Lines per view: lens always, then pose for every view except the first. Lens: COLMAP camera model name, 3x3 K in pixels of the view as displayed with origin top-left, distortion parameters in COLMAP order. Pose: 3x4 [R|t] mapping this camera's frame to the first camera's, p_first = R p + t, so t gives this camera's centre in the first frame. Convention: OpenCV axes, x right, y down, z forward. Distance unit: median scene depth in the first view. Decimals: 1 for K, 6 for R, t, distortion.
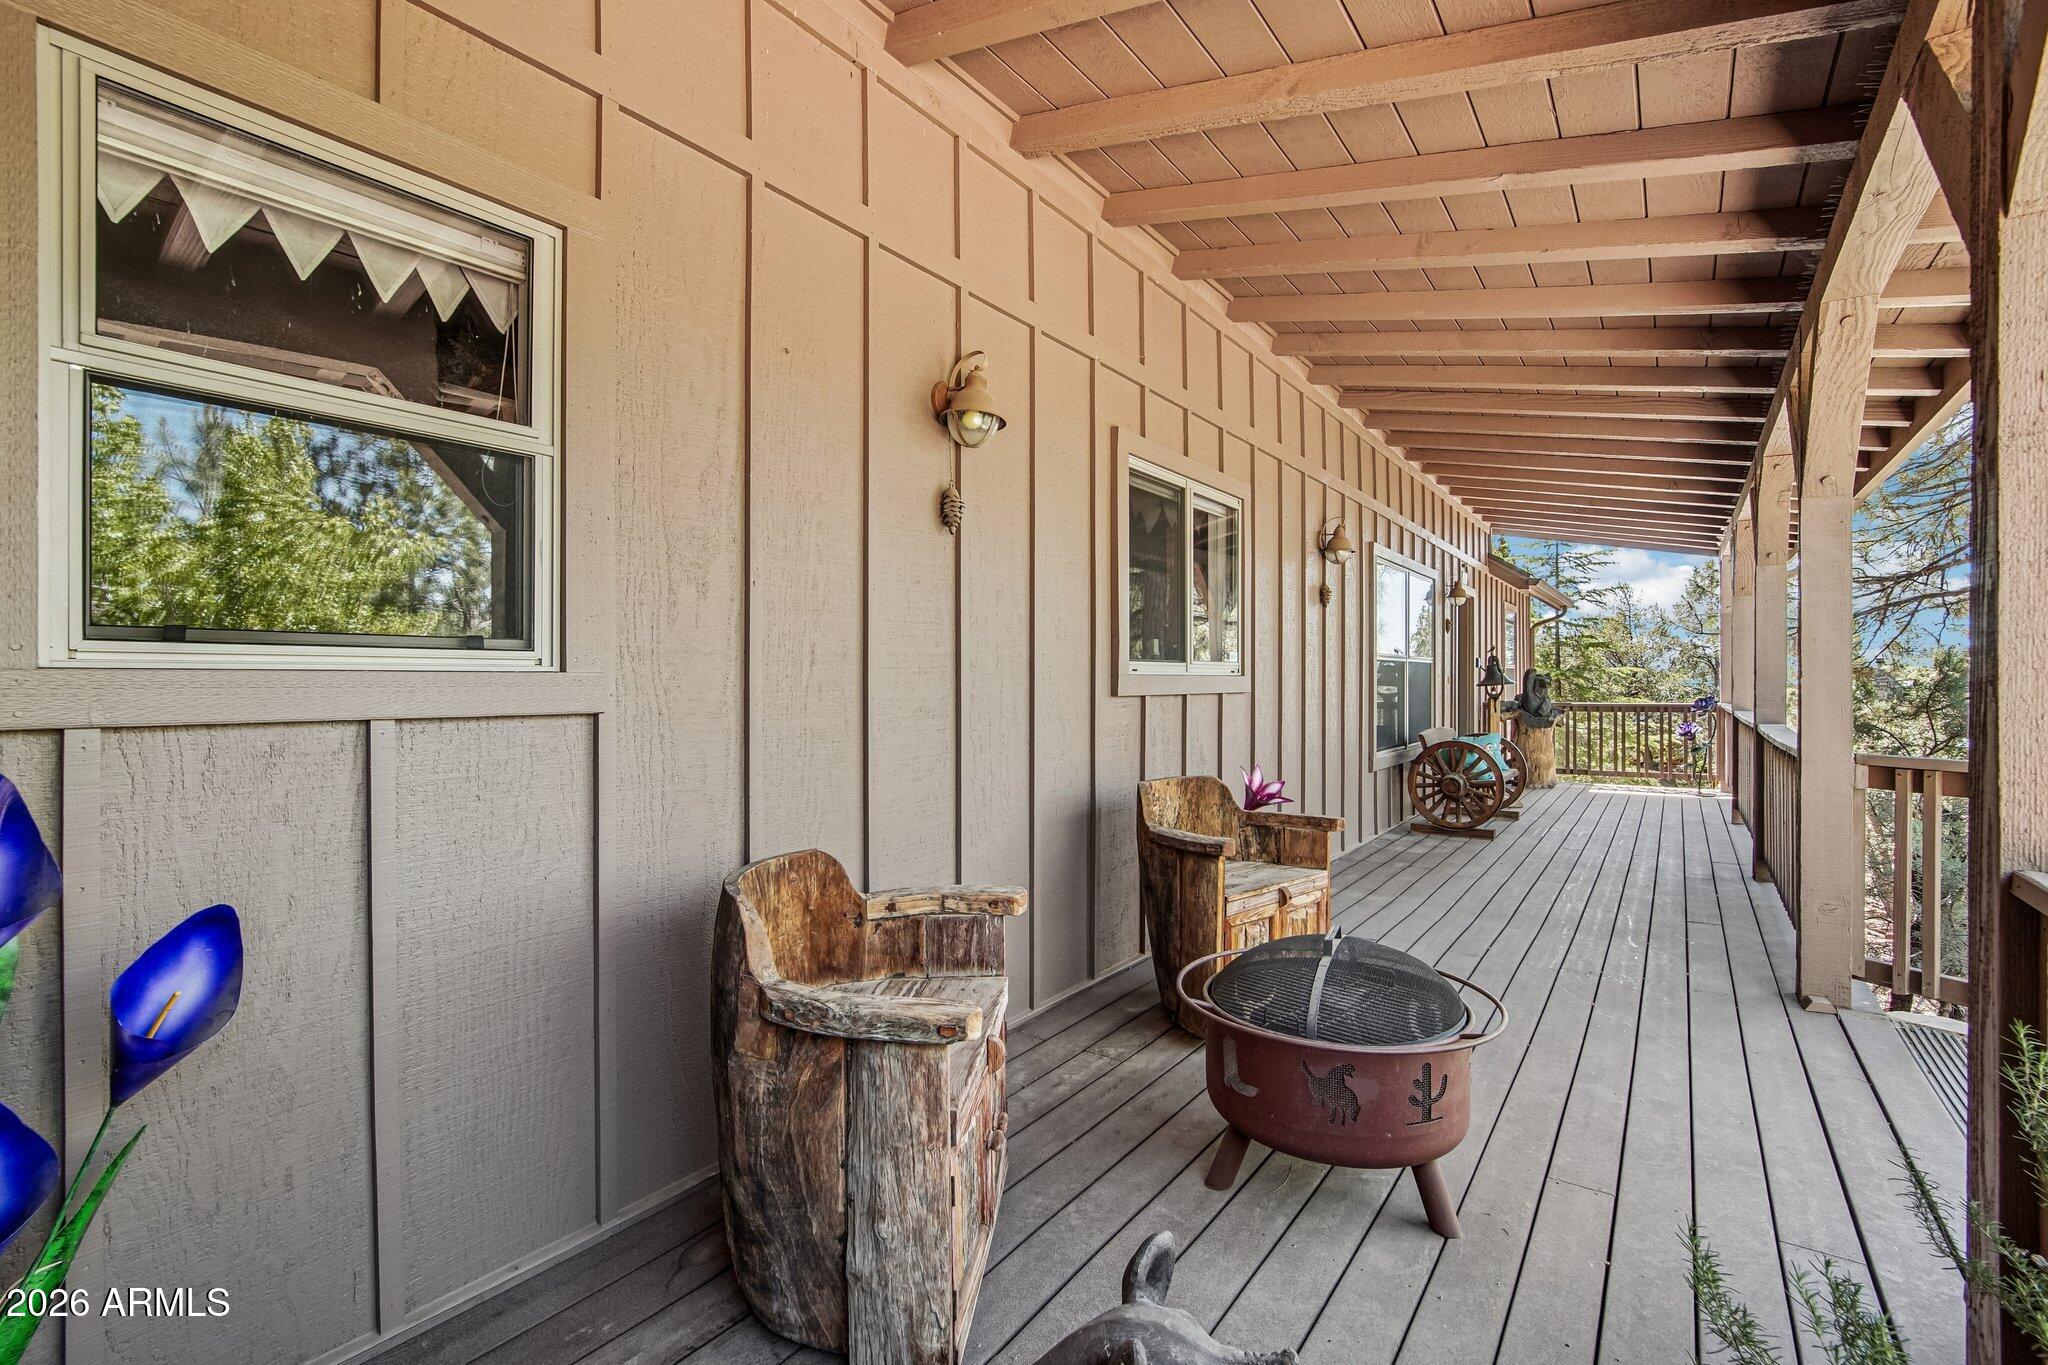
lens RADIAL K [[917.6, 0, 1007.6], [0, 917.6, 694.4], [0, 0, 1]] dist [-0.028836, 0.000387]
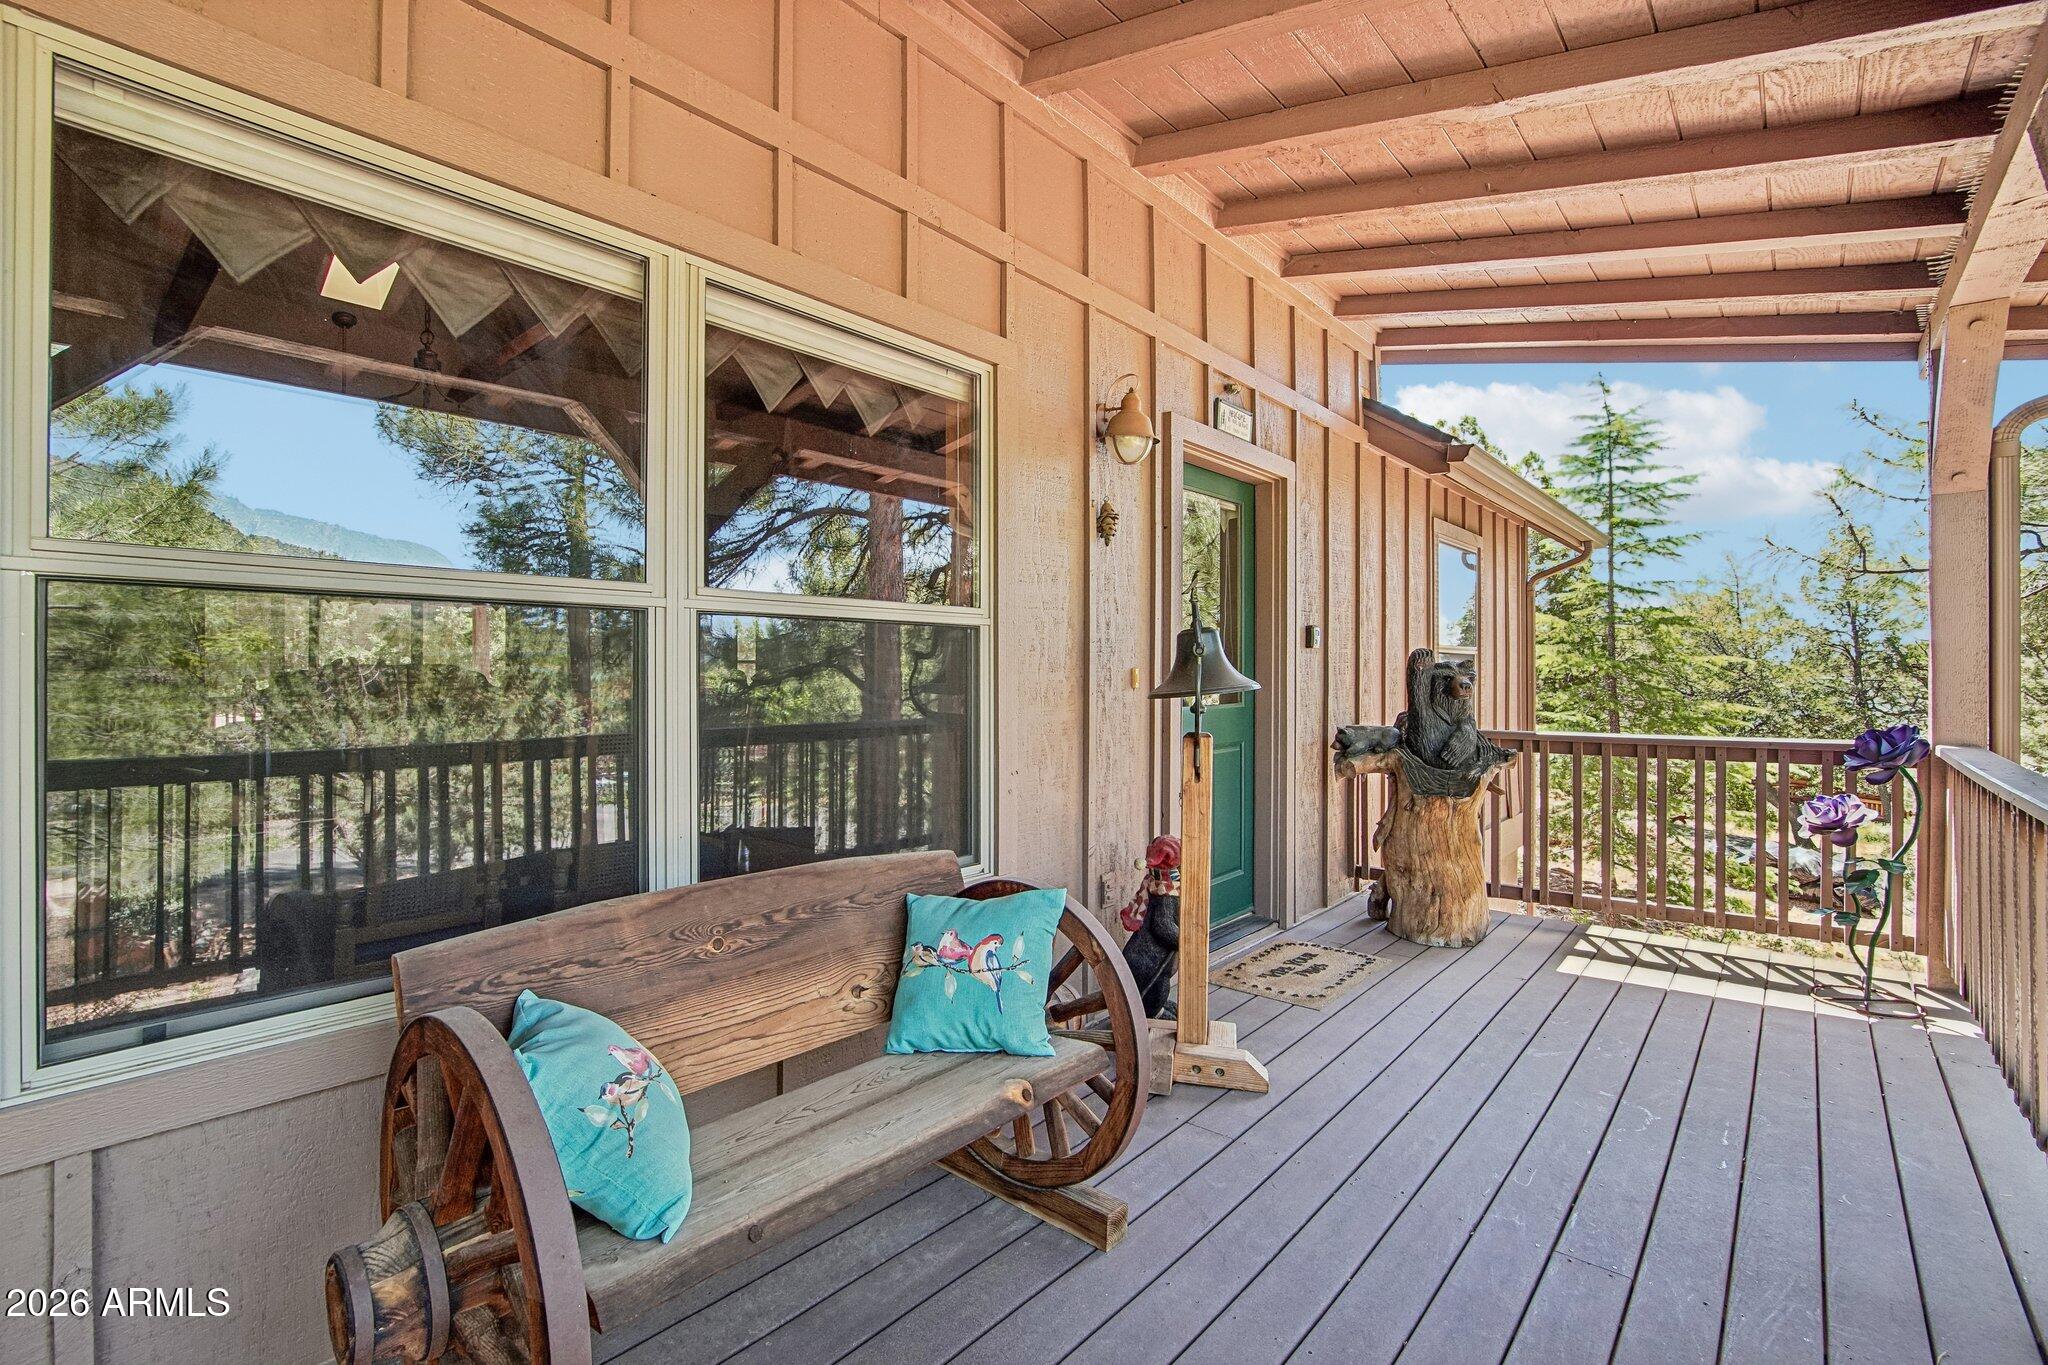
lens RADIAL K [[926.6, 0, 1011.8], [0, 926.6, 705.1], [0, 0, 1]] dist [-0.041471, 0.011152]
pose [[0.996767, -0.001250, -0.080343, 0.233940], [0.002417, 0.999893, 0.014439, -0.005488], [0.080316, -0.014586, 0.996663, 0.317002]]
